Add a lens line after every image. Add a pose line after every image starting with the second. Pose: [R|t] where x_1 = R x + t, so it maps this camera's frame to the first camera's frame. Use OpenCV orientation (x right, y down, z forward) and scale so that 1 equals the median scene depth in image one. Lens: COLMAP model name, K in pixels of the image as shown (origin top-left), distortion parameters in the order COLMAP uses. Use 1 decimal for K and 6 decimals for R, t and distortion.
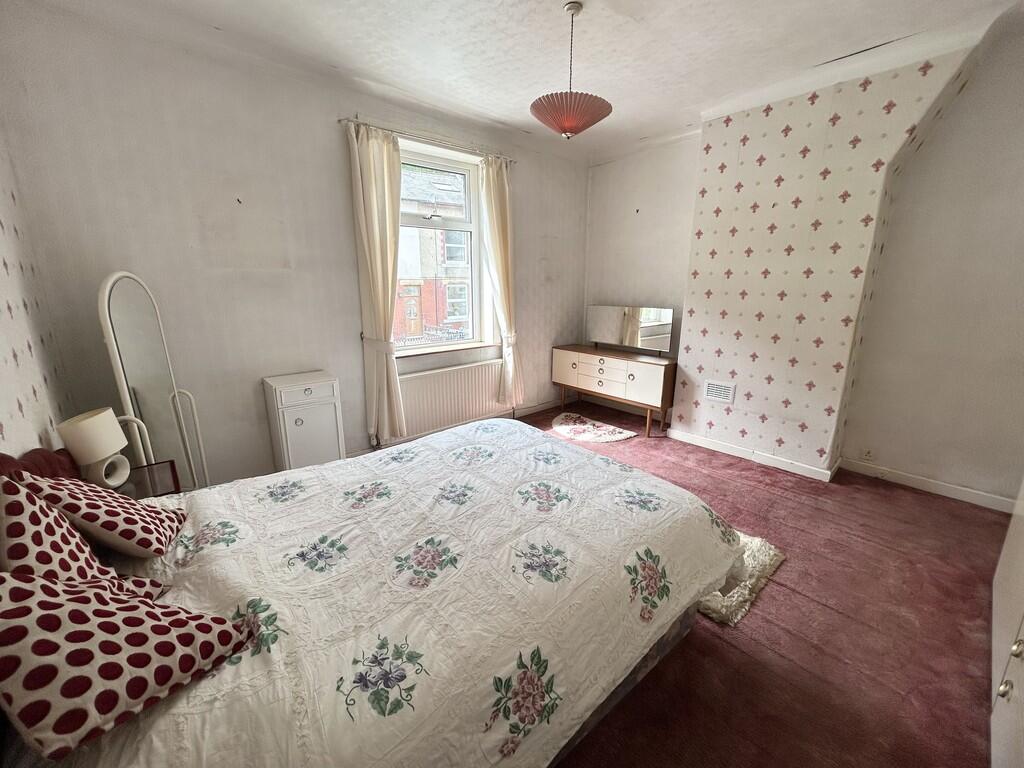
lens RADIAL K [[409.4, 0, 513.5], [0, 409.4, 377.2], [0, 0, 1]] dist [-0.002211, 0.000225]
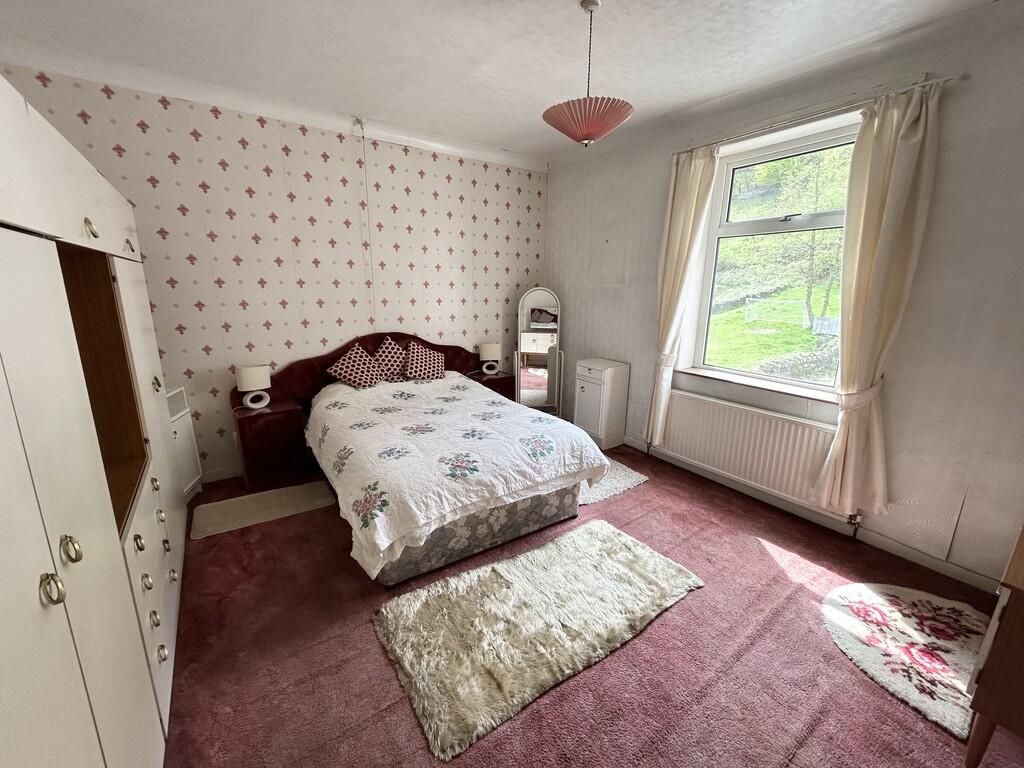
lens RADIAL K [[409.4, 0, 514.4], [0, 409.4, 380.9], [0, 0, 1]] dist [-0.002211, 0.000225]
pose [[-0.099988, 0.231673, -0.967642, 0.918261], [-0.240781, 0.937976, 0.249450, -0.225407], [0.965415, 0.257932, -0.038004, 0.813717]]
